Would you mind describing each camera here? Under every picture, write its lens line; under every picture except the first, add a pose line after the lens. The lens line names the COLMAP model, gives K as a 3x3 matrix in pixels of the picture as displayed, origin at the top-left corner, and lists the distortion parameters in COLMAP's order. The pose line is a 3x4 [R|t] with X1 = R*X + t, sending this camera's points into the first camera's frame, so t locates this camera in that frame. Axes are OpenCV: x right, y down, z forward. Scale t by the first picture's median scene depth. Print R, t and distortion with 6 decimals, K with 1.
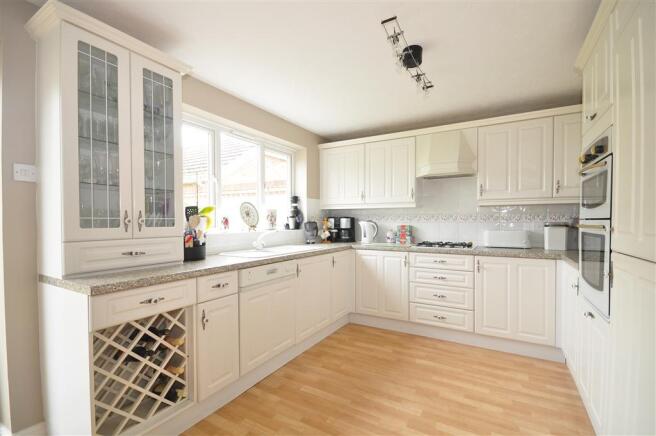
lens RADIAL K [[295.8, 0, 331.1], [0, 295.8, 227.3], [0, 0, 1]] dist [0.002043, -0.000106]
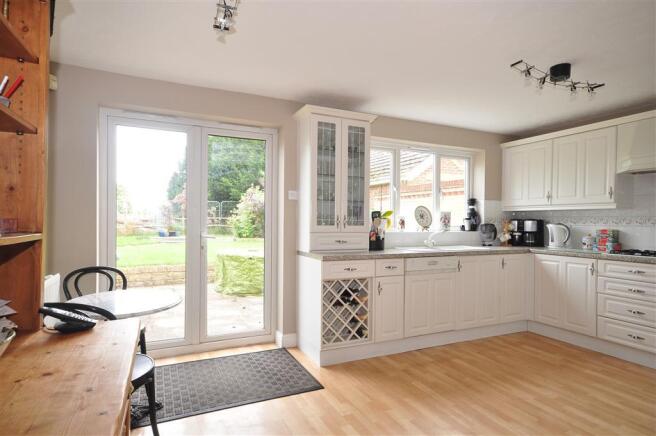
lens RADIAL K [[358.0, 0, 328.0], [0, 358.0, 218.0], [0, 0, 1]] dist [-0.000064, 0.000075]
pose [[0.821057, 0.004151, -0.570831, 0.254857], [-0.022841, 0.999412, -0.025584, 0.006742], [0.570389, 0.034044, 0.820669, -0.423941]]
